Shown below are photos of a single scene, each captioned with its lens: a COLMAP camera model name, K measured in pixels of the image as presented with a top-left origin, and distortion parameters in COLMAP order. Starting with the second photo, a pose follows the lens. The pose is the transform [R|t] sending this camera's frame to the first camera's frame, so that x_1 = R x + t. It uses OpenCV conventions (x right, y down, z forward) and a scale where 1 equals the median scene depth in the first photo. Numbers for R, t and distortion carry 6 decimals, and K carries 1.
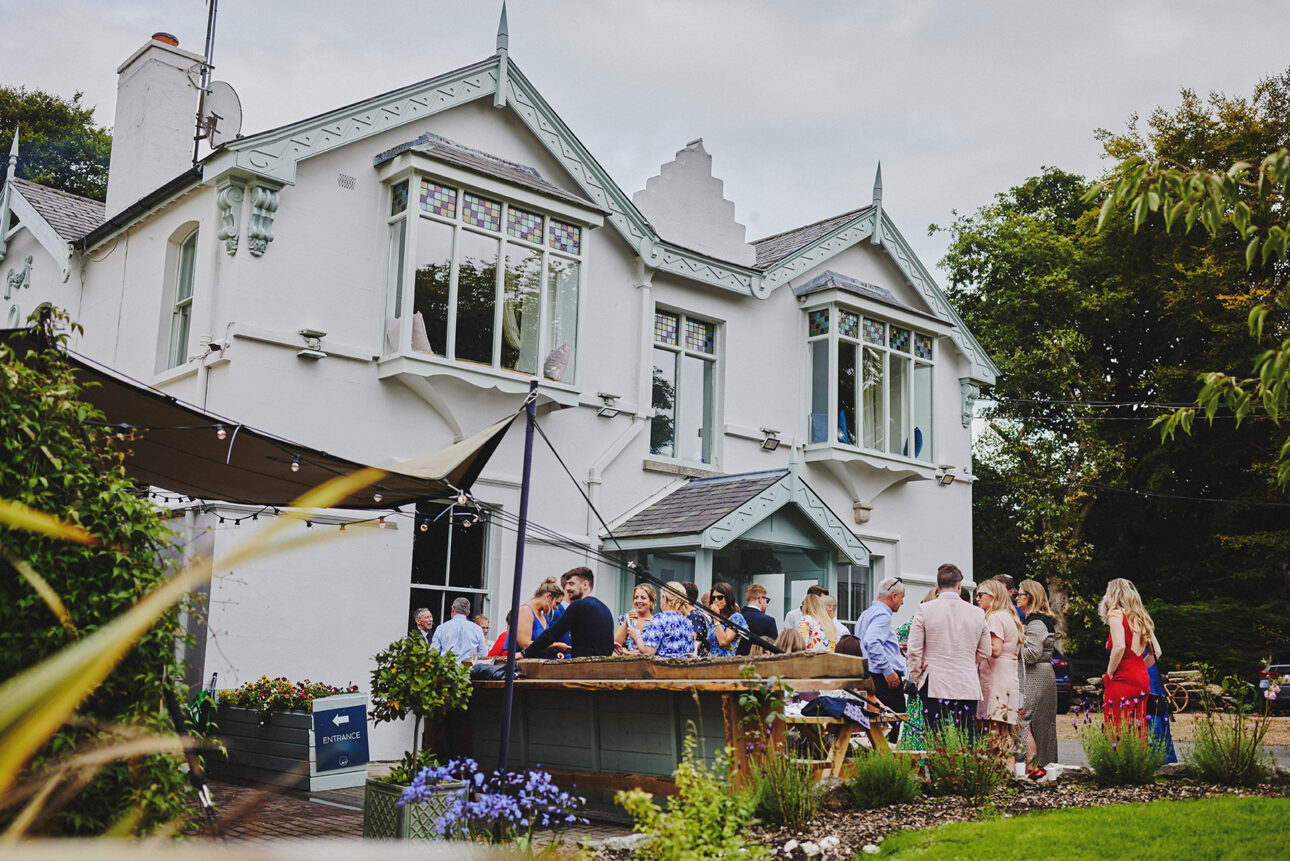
lens RADIAL K [[1341.8, 0, 643.8], [0, 1341.8, 456.8], [0, 0, 1]] dist [-0.004869, 0.011707]
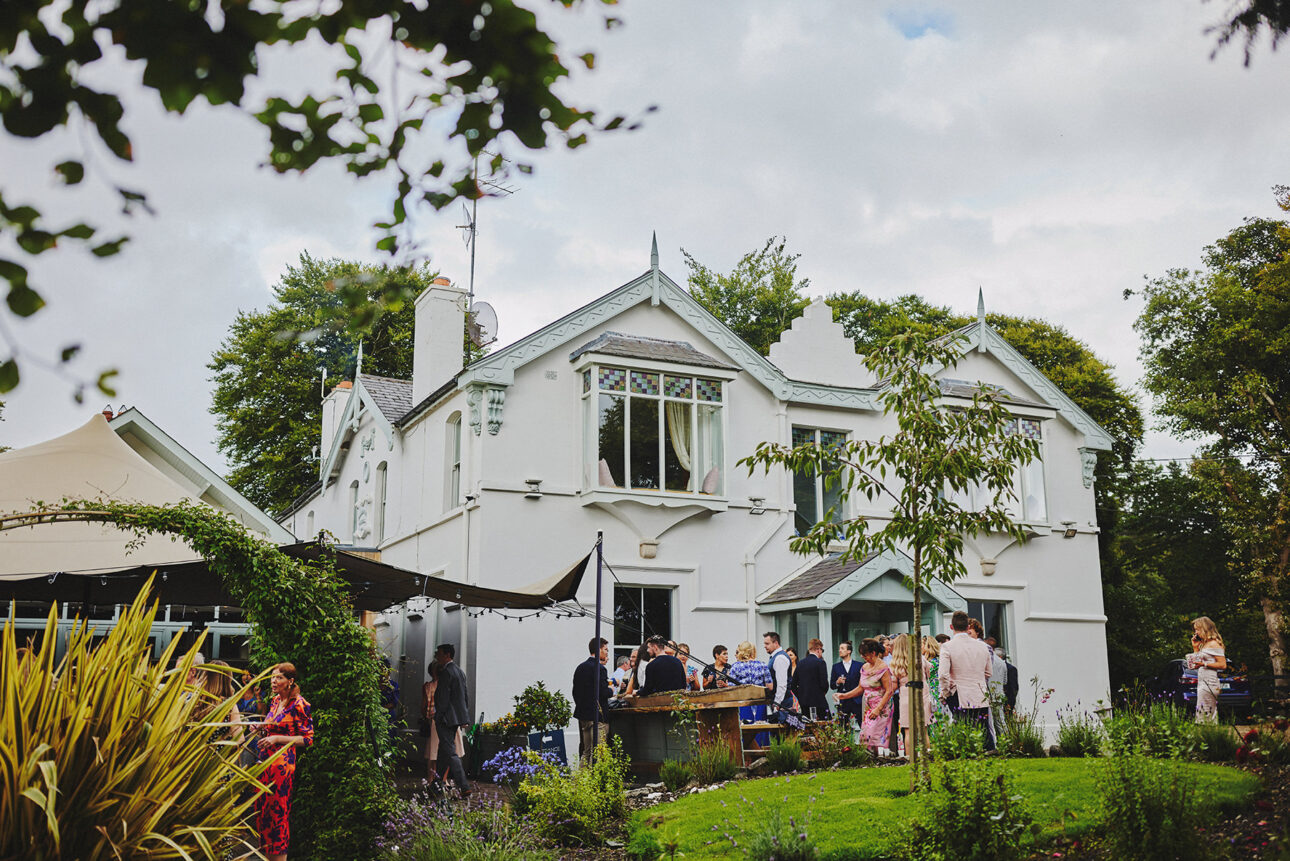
lens RADIAL K [[1267.8, 0, 645.0], [0, 1267.8, 430.5], [0, 0, 1]] dist [-0.008202, -0.001520]
pose [[0.961752, -0.093392, -0.257507, 0.221221], [0.078428, 0.994611, -0.067806, -0.038856], [0.262452, 0.045016, 0.963894, -0.303413]]
